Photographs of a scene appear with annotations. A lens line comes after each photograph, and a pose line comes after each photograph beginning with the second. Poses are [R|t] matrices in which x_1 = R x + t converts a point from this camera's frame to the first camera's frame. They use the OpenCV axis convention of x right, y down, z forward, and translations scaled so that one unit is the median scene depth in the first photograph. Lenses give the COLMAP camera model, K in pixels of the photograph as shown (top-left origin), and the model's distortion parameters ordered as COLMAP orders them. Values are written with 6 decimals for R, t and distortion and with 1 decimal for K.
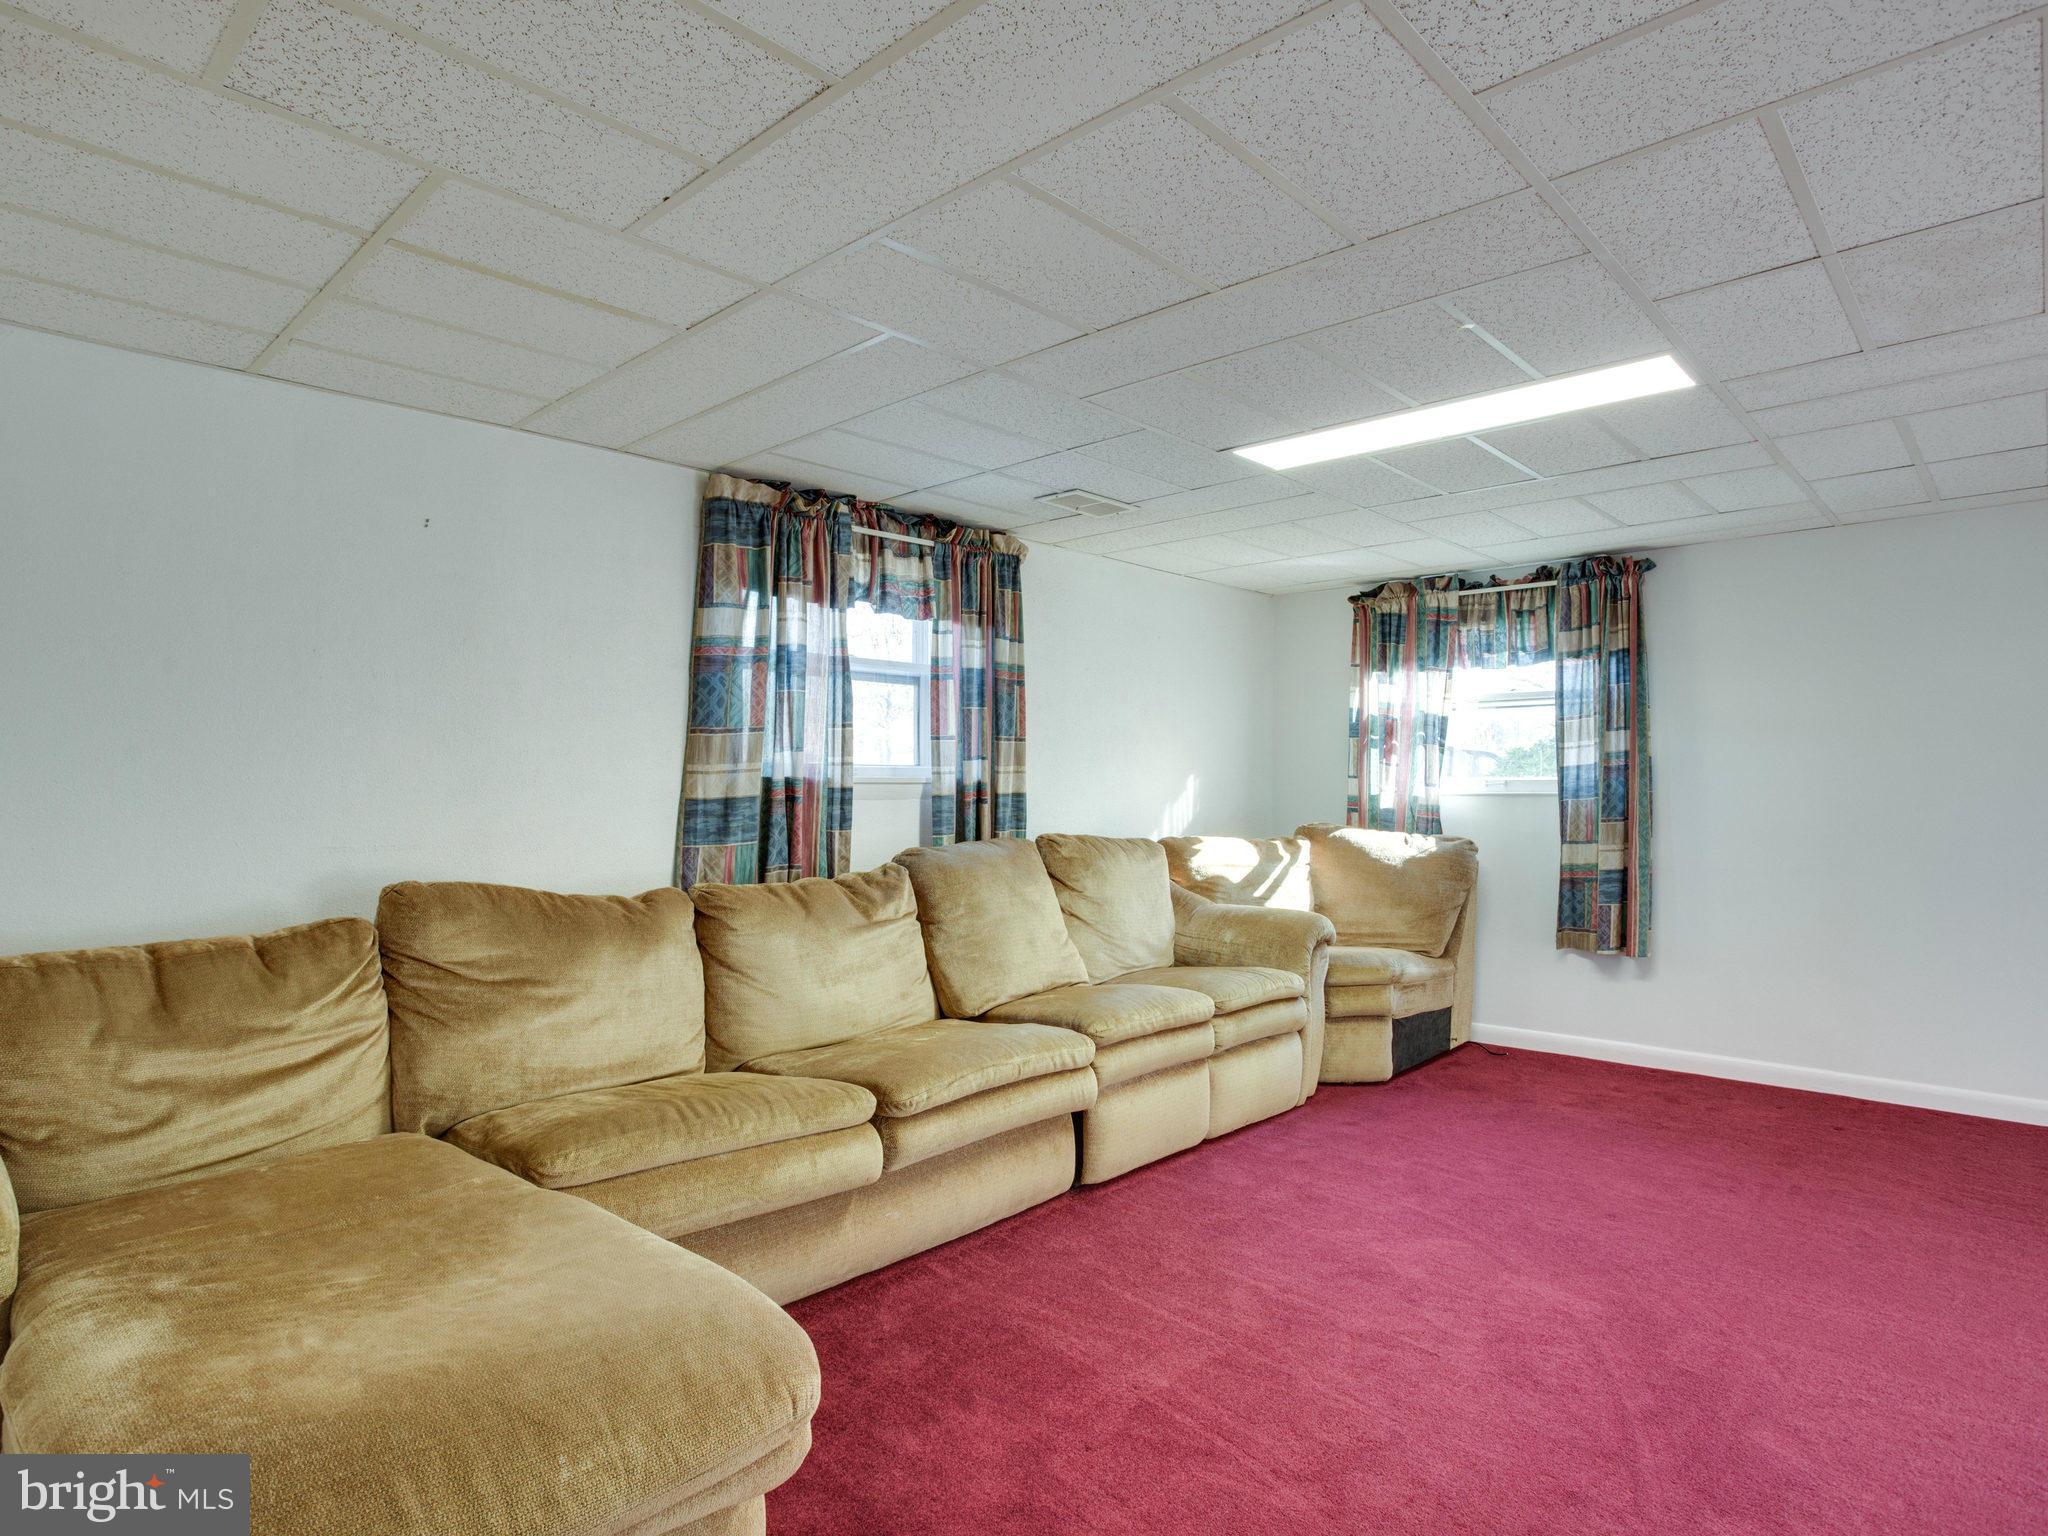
lens RADIAL K [[1153.9, 0, 1025.4], [0, 1153.9, 785.8], [0, 0, 1]] dist [0.002475, 0.001909]
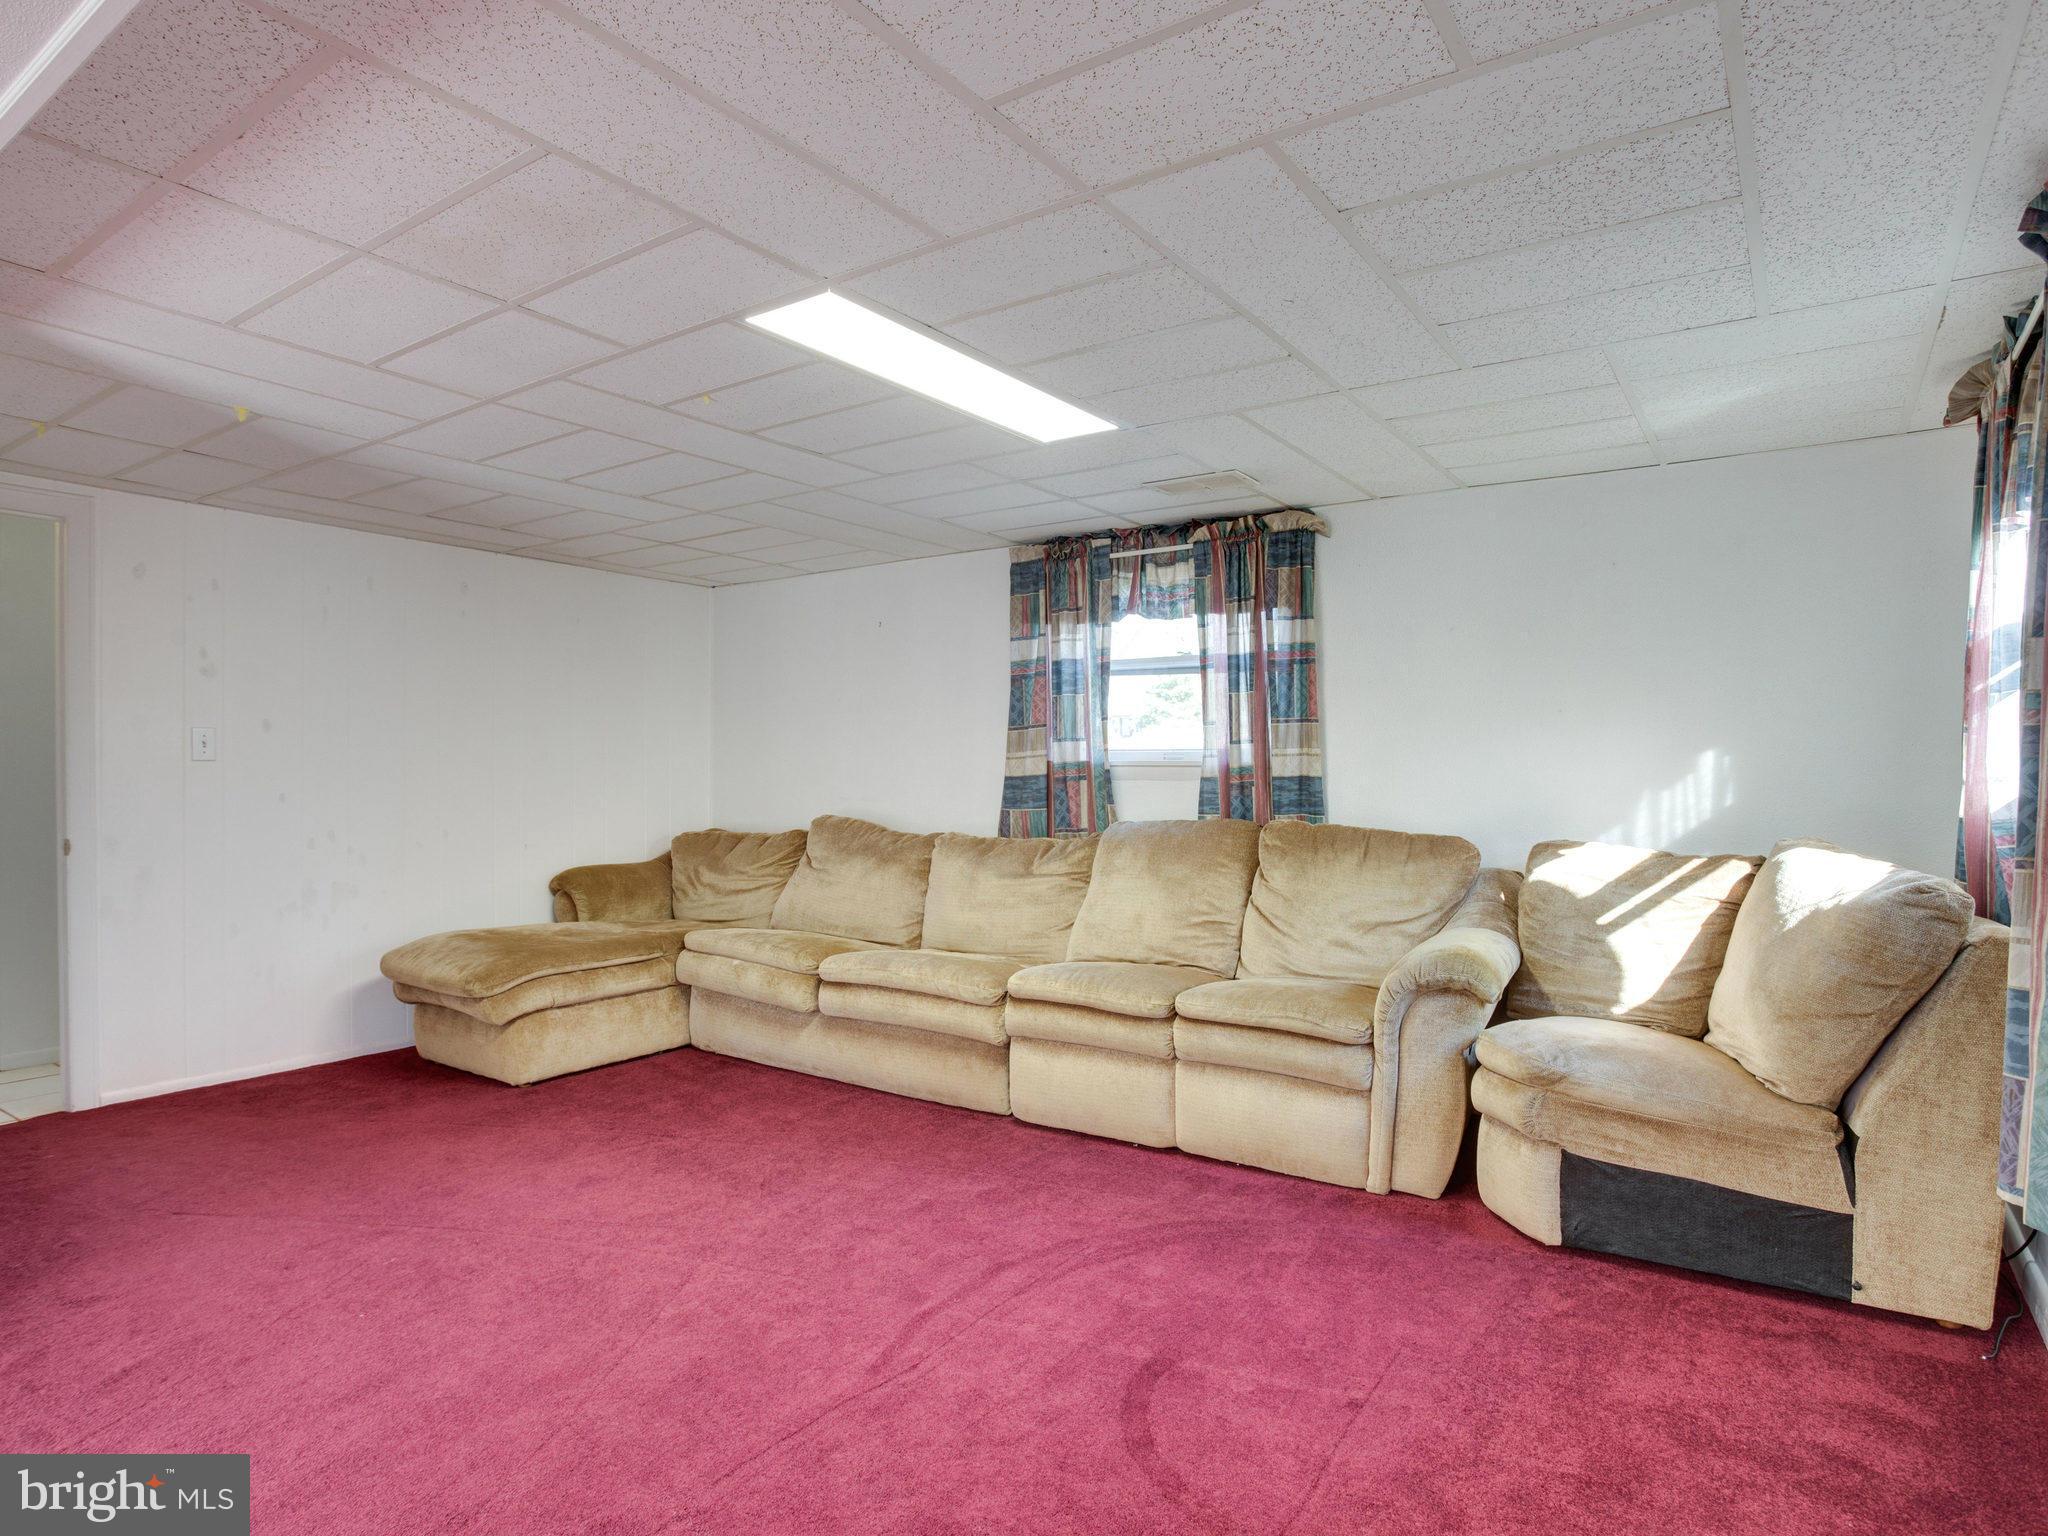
lens RADIAL K [[1153.9, 0, 1035.8], [0, 1153.9, 751.6], [0, 0, 1]] dist [0.002475, 0.001909]
pose [[0.161997, -0.017281, -0.986640, 1.031260], [-0.011329, 0.999748, -0.019371, 0.007116], [0.986726, 0.014316, 0.161760, 0.728185]]
